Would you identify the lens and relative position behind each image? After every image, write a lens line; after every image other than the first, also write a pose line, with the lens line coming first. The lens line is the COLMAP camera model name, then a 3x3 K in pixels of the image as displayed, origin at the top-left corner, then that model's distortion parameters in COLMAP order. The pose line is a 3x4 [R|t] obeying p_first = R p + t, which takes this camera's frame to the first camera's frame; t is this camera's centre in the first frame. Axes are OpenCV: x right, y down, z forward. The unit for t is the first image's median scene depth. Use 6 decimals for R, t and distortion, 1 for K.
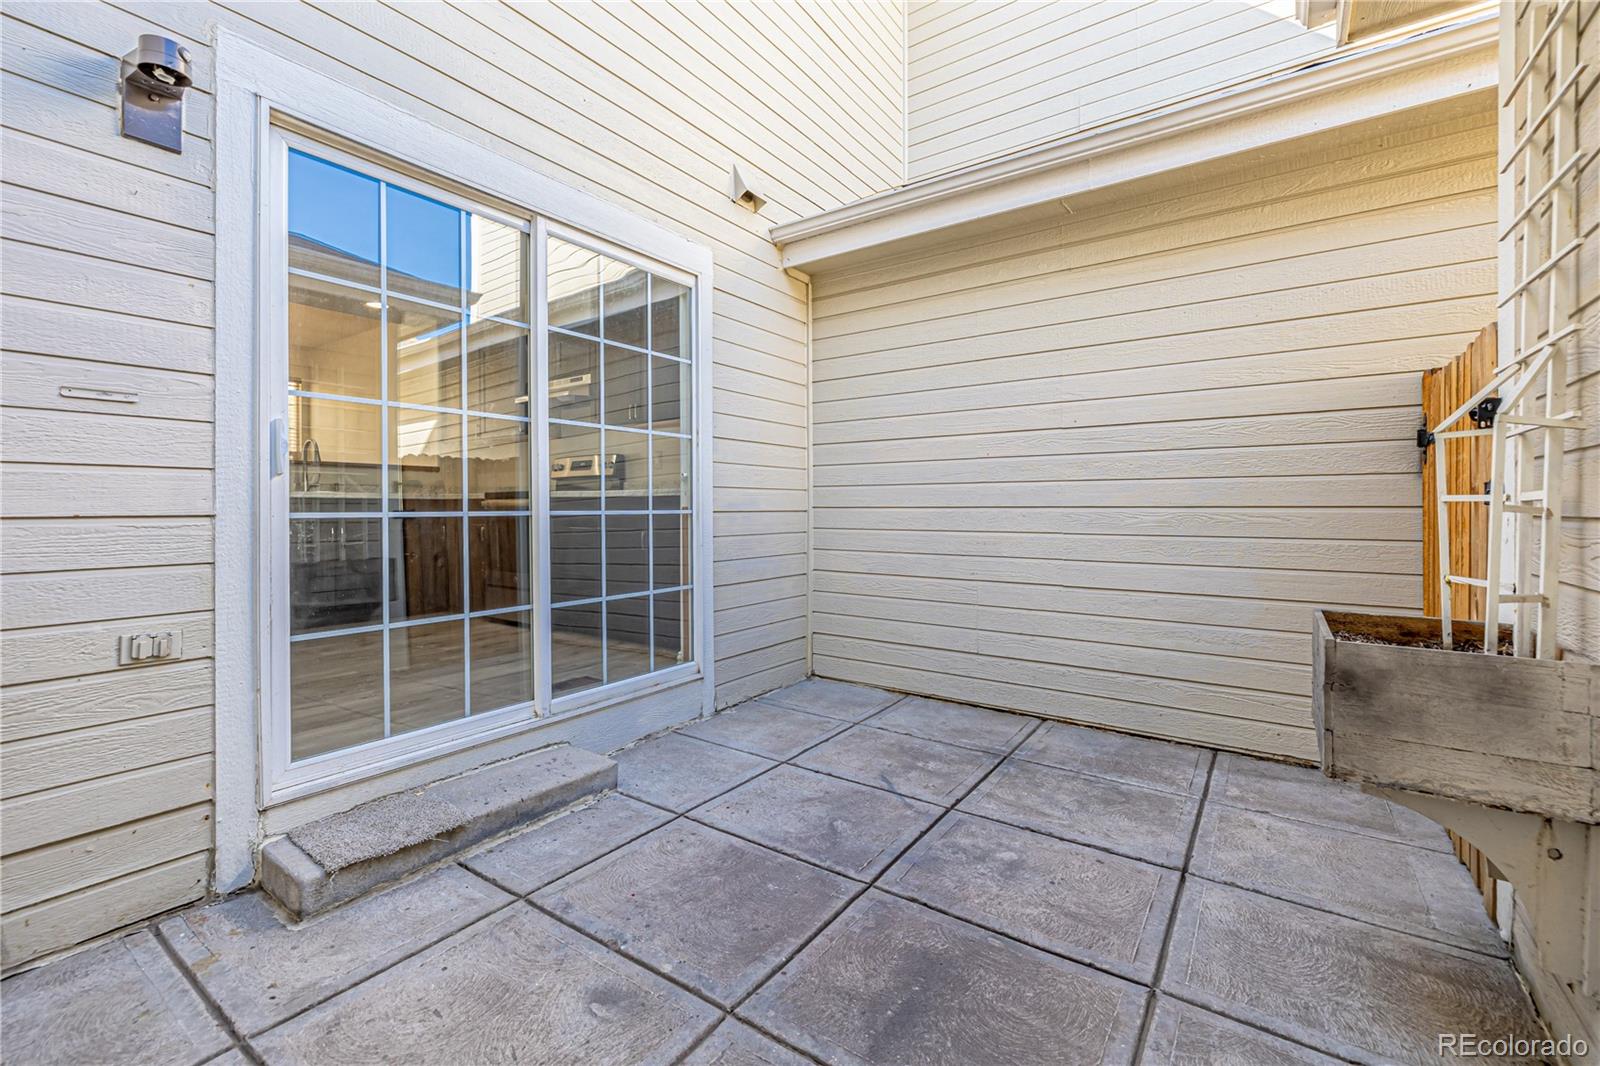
lens RADIAL K [[675.8, 0, 780.6], [0, 675.8, 513.8], [0, 0, 1]] dist [0.000884, -0.000459]
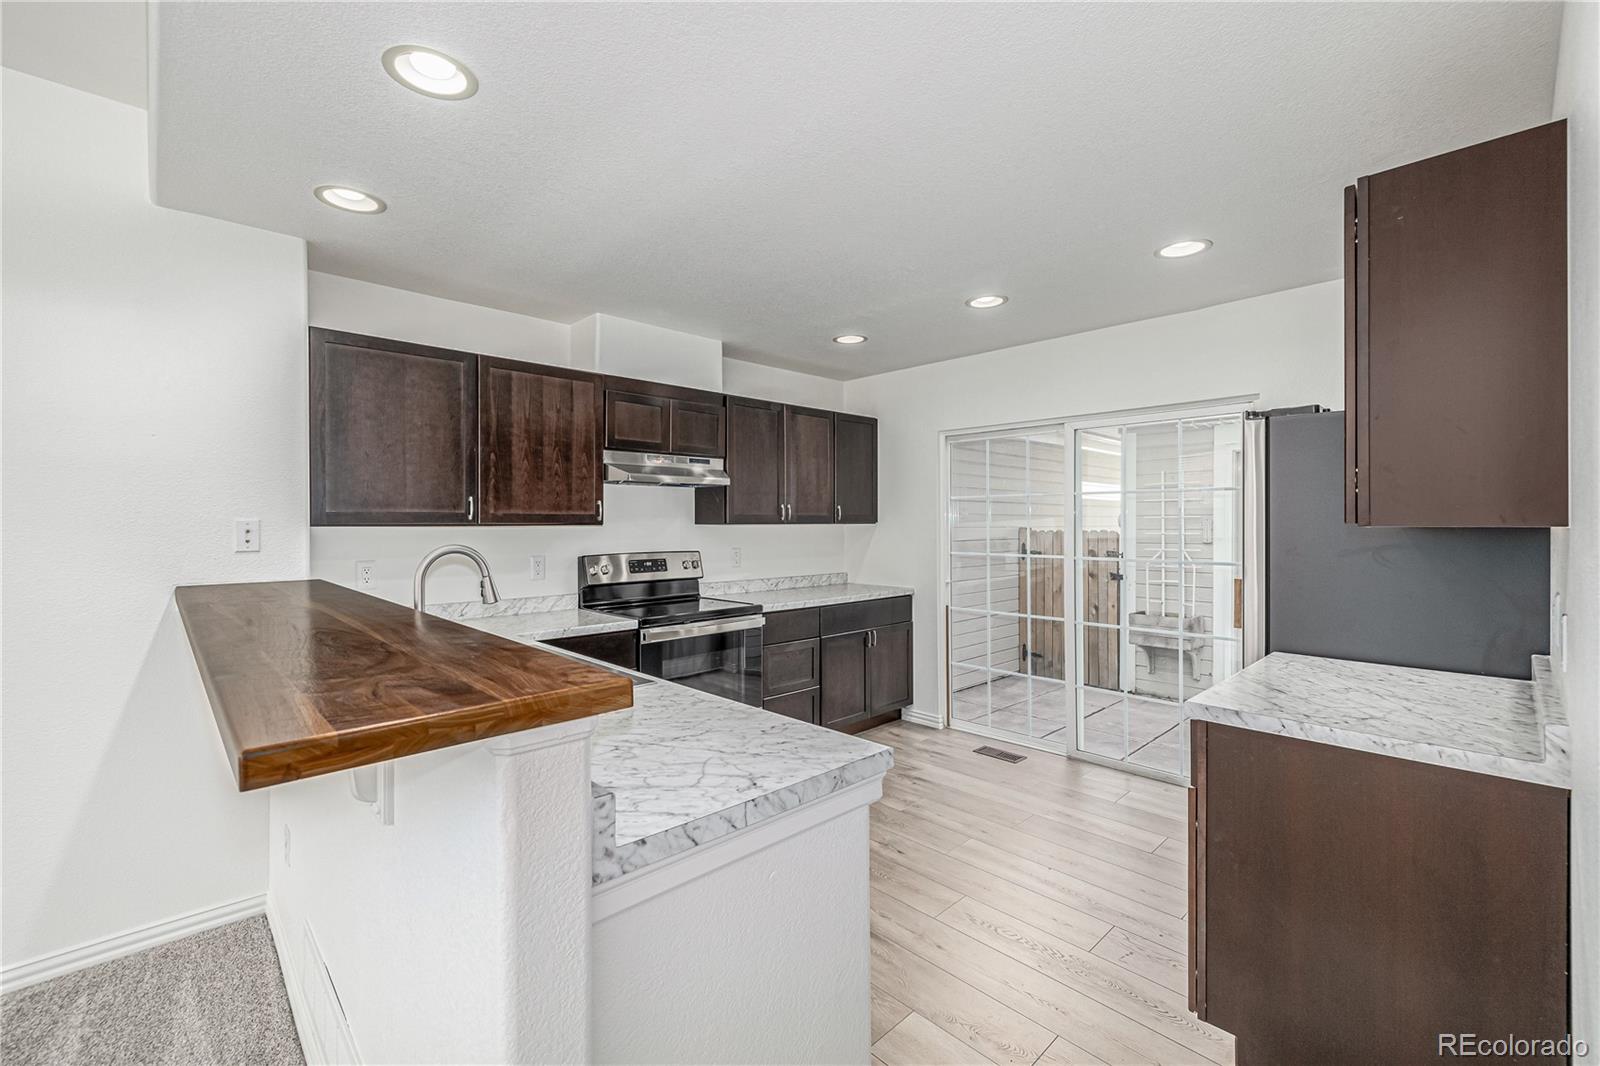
lens RADIAL K [[675.8, 0, 803.0], [0, 675.8, 524.0], [0, 0, 1]] dist [0.000884, -0.000459]
pose [[0.176129, -0.000079, 0.984367, -2.050866], [0.009217, 0.999956, -0.001569, -0.230876], [-0.984324, 0.009350, 0.176122, 1.415061]]
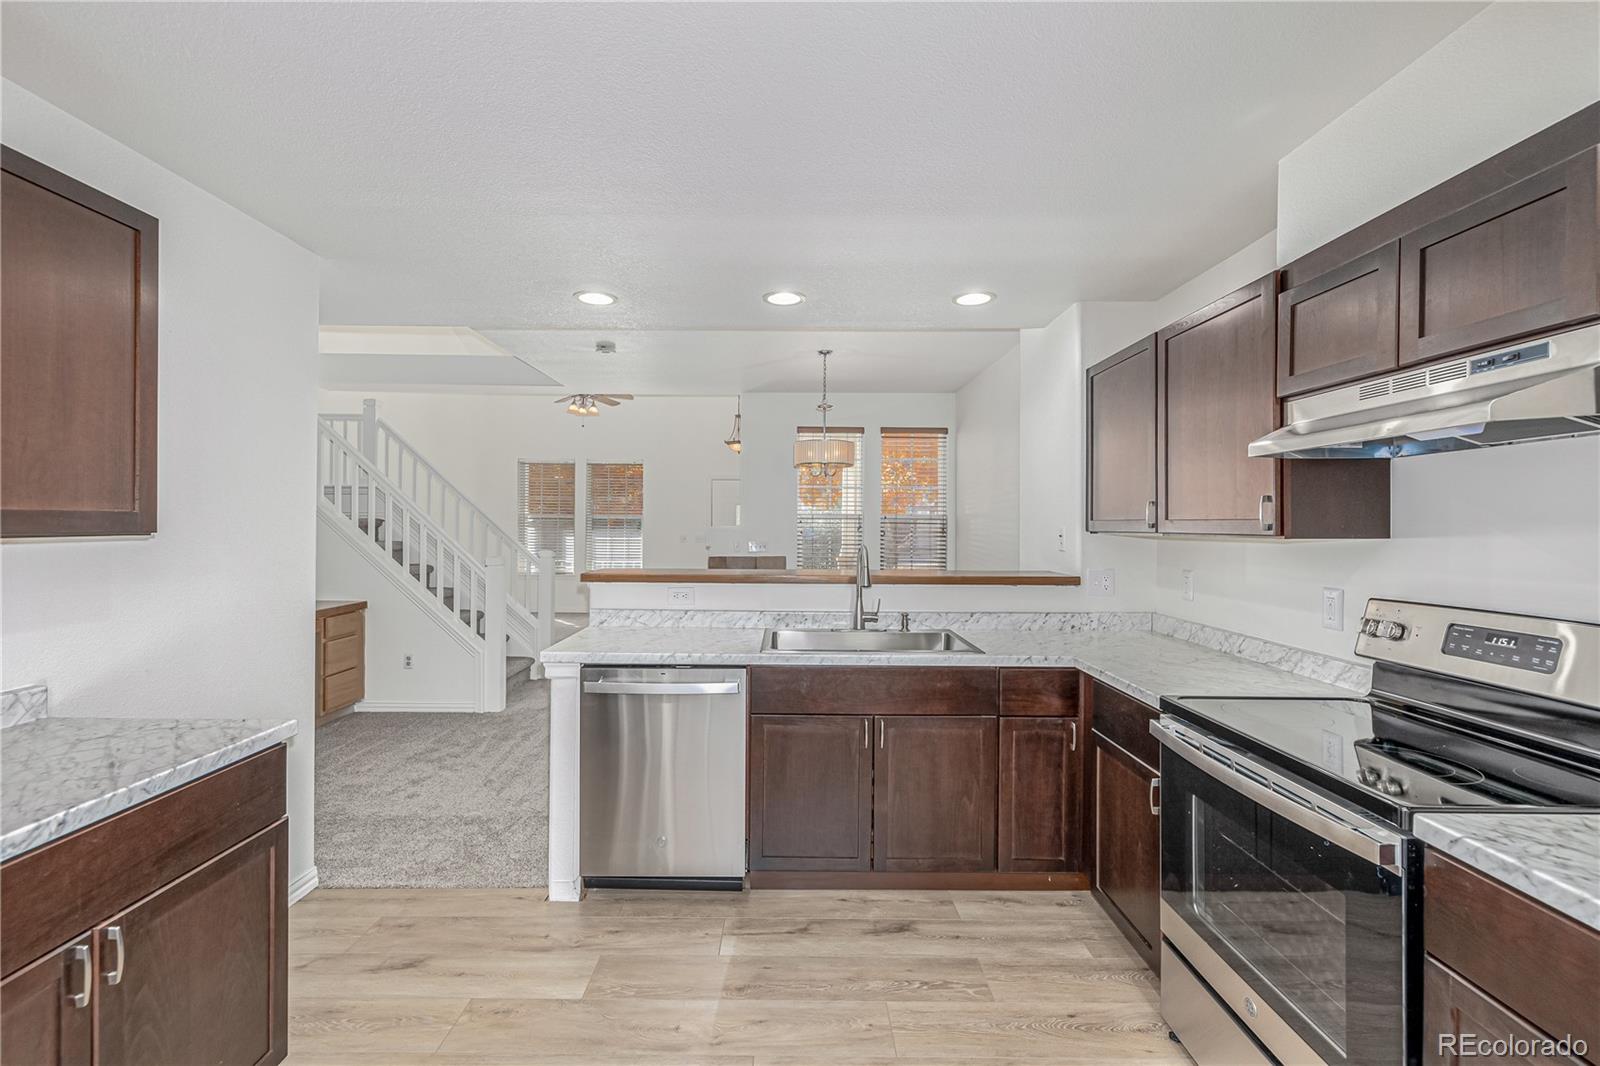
lens RADIAL K [[675.8, 0, 788.2], [0, 675.8, 525.9], [0, 0, 1]] dist [0.000884, -0.000459]
pose [[0.579991, 0.006773, -0.814594, -0.502645], [-0.012991, 0.999915, -0.000936, -0.240760], [0.814519, 0.011125, 0.580030, 1.165943]]
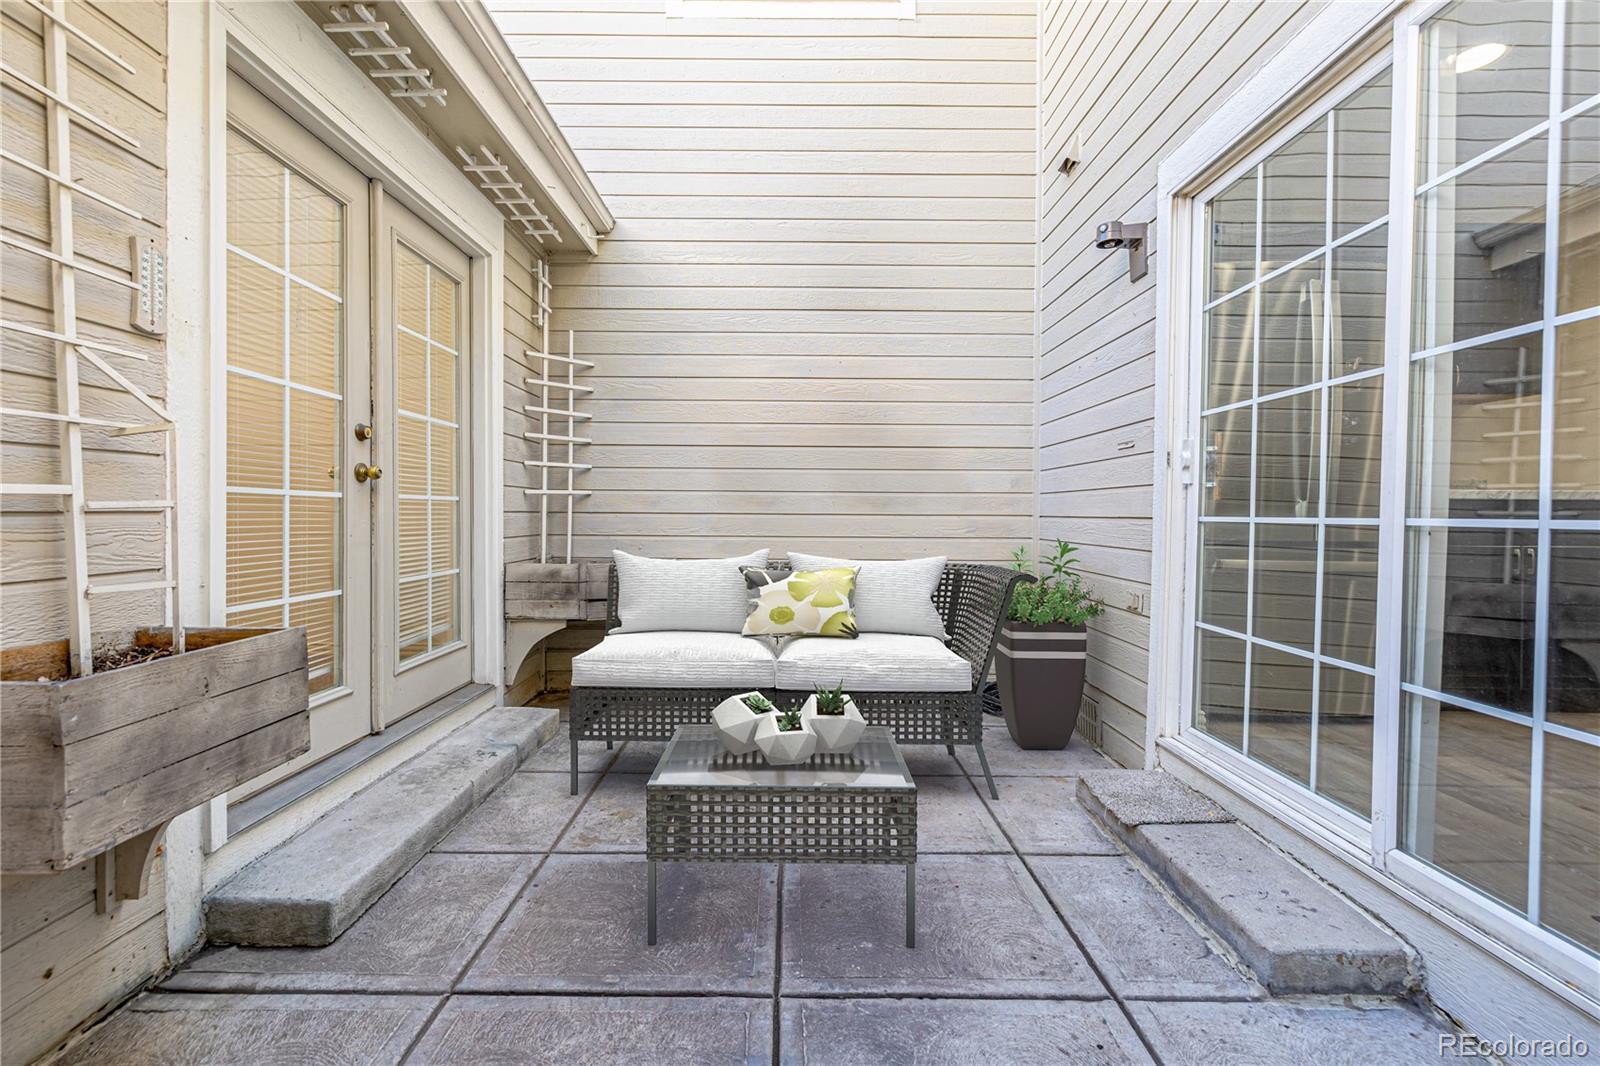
lens RADIAL K [[675.8, 0, 800.4], [0, 675.8, 524.6], [0, 0, 1]] dist [0.000884, -0.000459]
pose [[-0.801543, 0.006151, -0.597906, 0.435291], [-0.010706, 0.999639, 0.024635, -0.006777], [0.597841, 0.026147, -0.801188, 1.243359]]
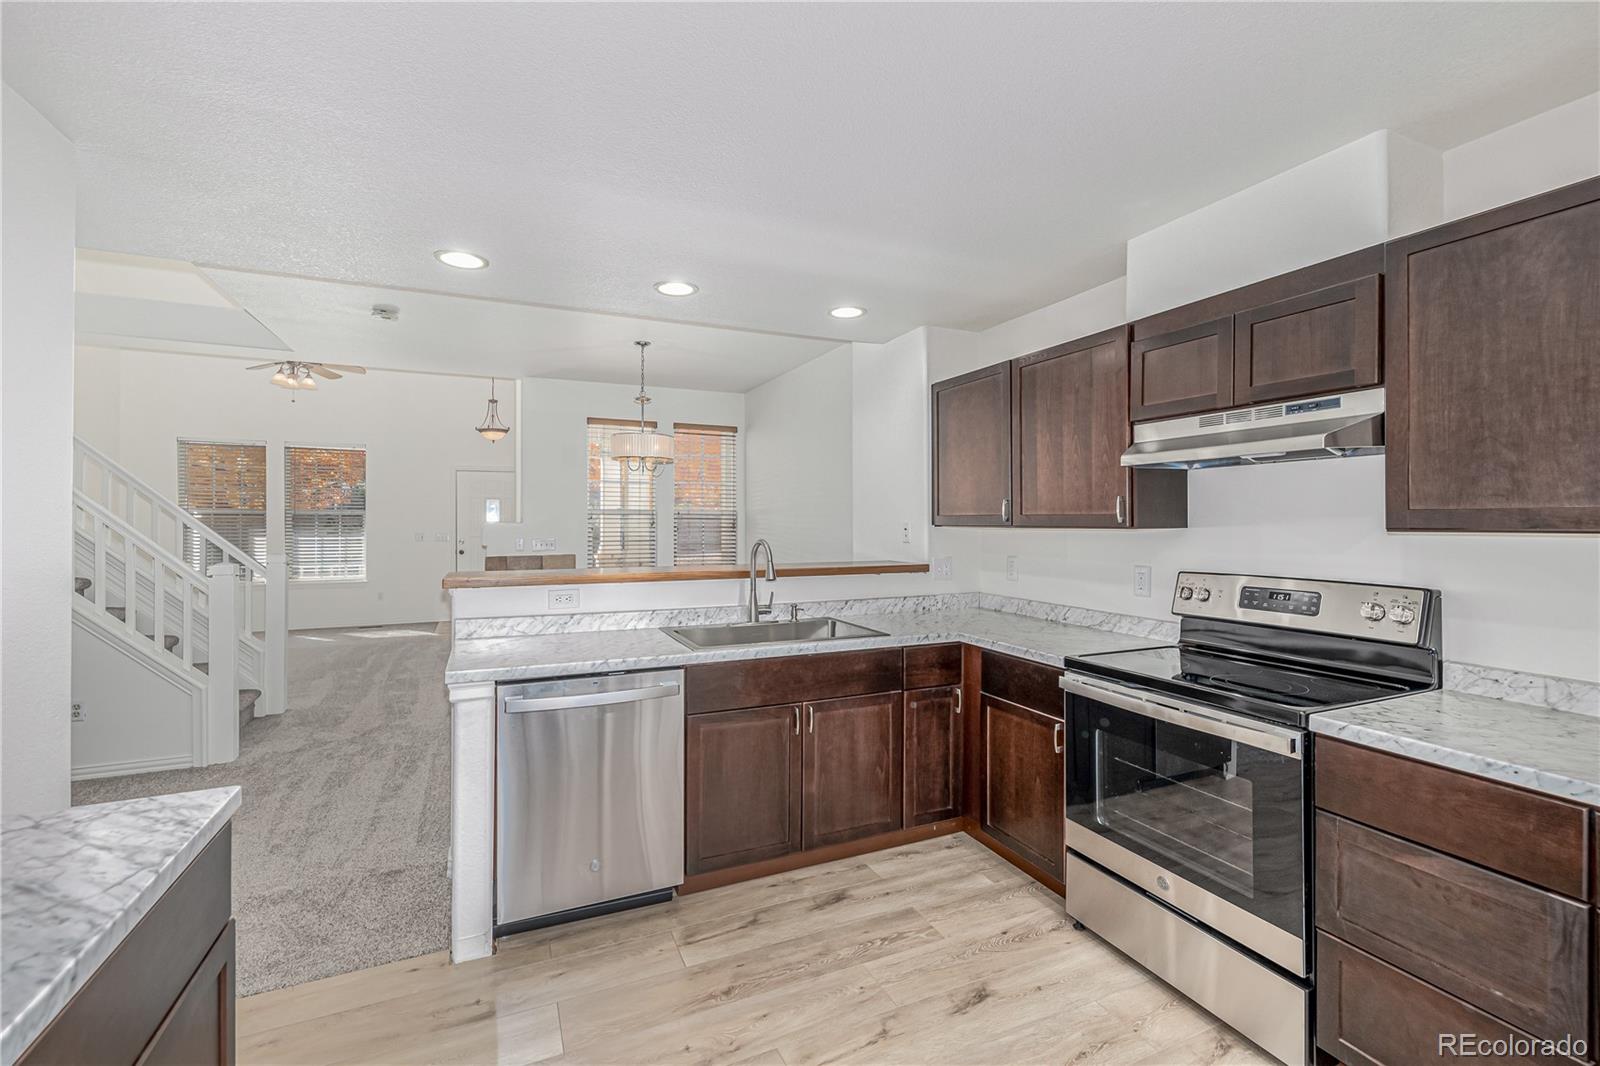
lens RADIAL K [[675.8, 0, 786.6], [0, 675.8, 522.2], [0, 0, 1]] dist [0.000884, -0.000459]
pose [[0.859026, 0.002975, -0.511923, -0.723933], [-0.005814, 0.999975, -0.003945, -0.237282], [0.511898, 0.006365, 0.859022, 0.944398]]
